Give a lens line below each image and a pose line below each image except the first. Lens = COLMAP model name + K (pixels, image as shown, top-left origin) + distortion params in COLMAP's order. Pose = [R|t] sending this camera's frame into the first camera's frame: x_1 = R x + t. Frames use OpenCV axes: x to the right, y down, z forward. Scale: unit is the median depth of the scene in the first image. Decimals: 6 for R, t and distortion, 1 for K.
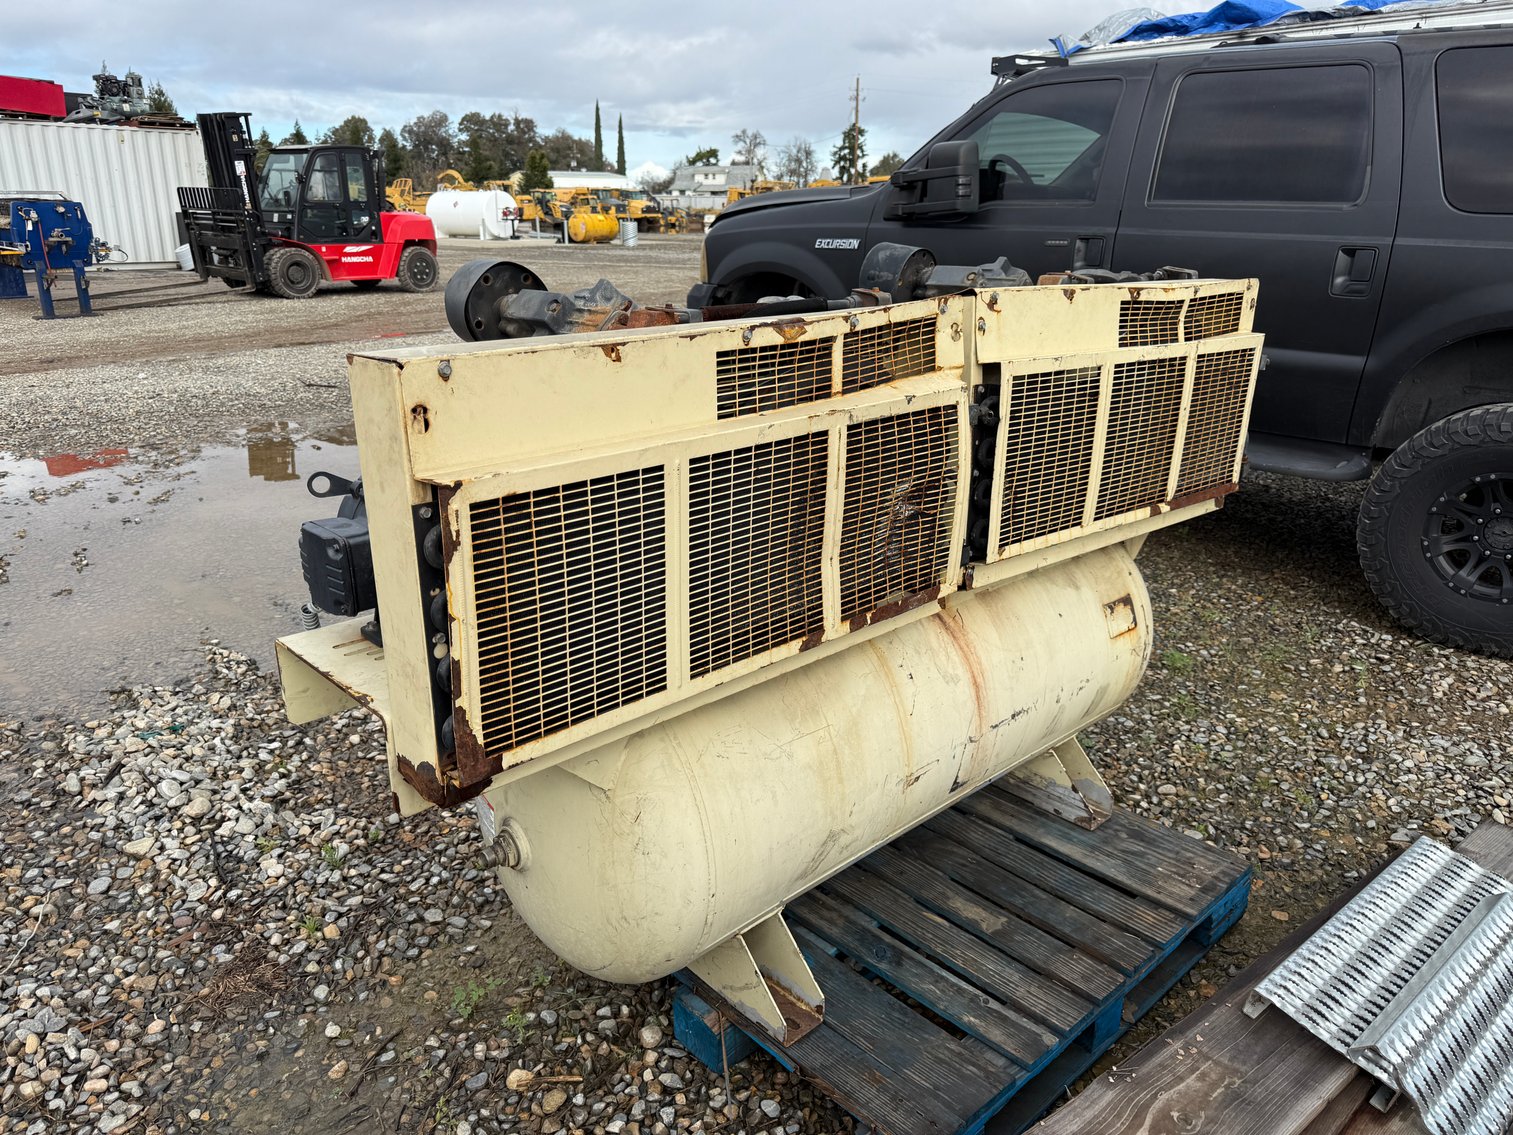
lens RADIAL K [[1090.8, 0, 755.2], [0, 1090.8, 567.0], [0, 0, 1]] dist [0.010441, -0.032219]
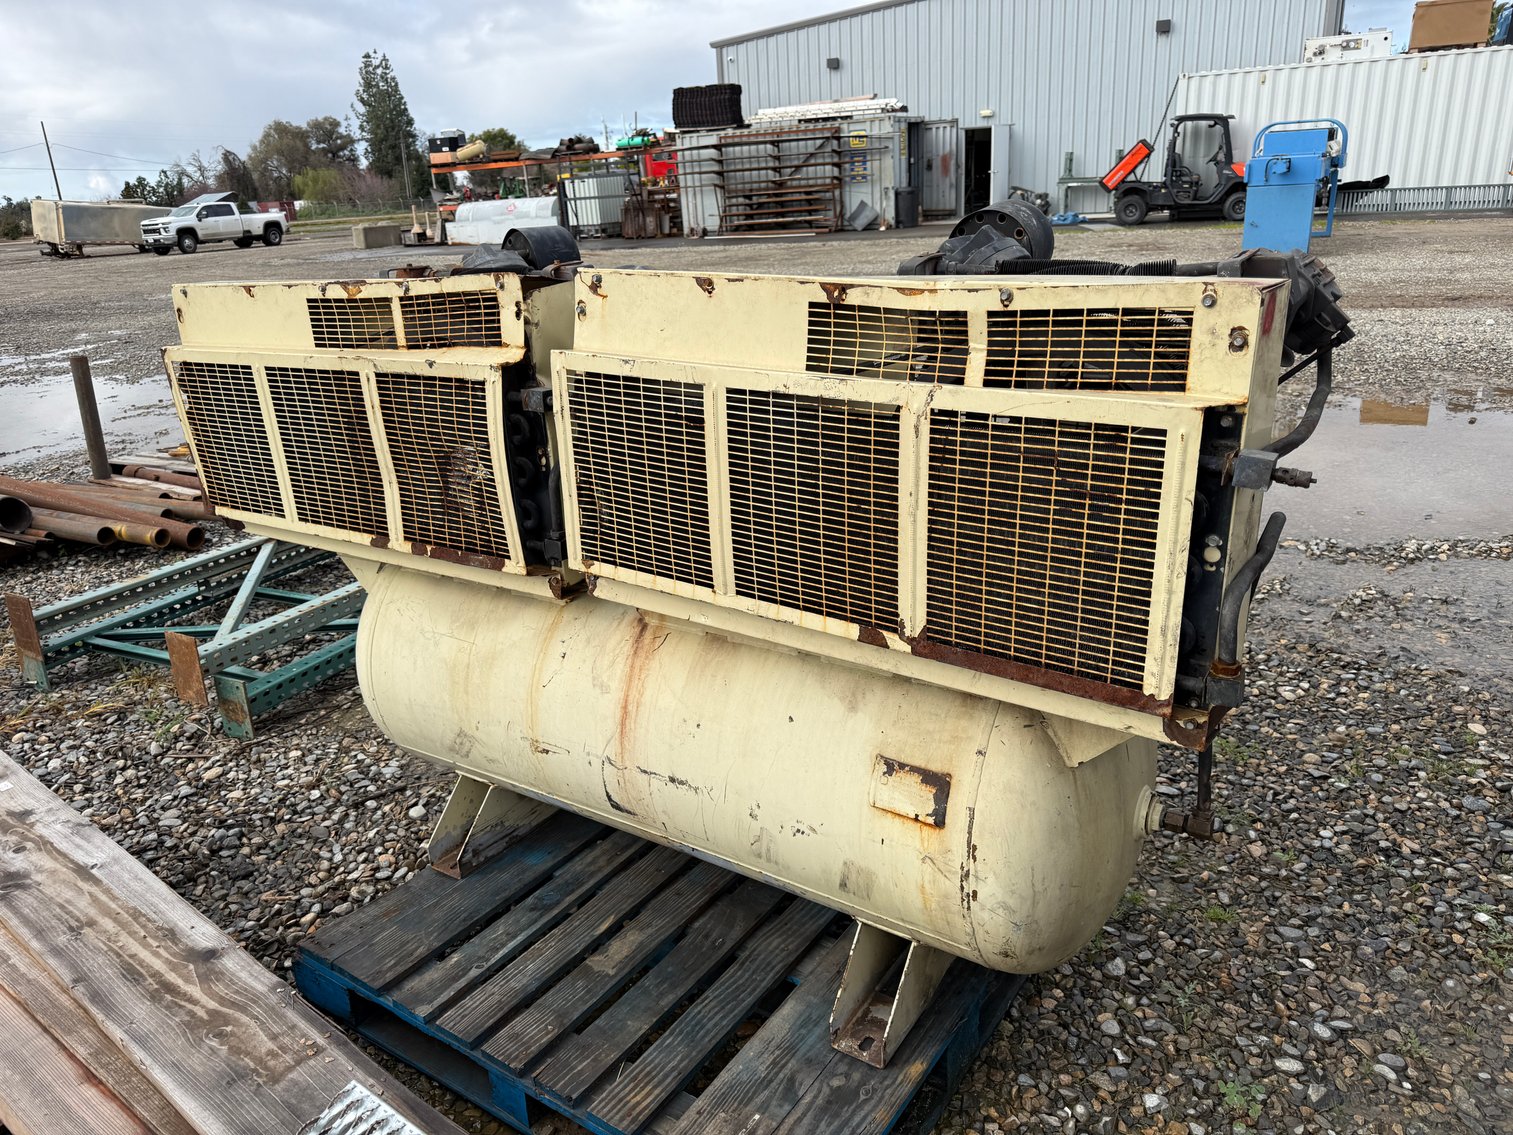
lens RADIAL K [[1090.8, 0, 760.1], [0, 1090.8, 570.6], [0, 0, 1]] dist [0.010441, -0.032219]
pose [[0.228597, 0.312311, -0.922066, 1.282252], [-0.258626, 0.932593, 0.251759, -0.320214], [0.938539, 0.180919, 0.293960, 1.025846]]
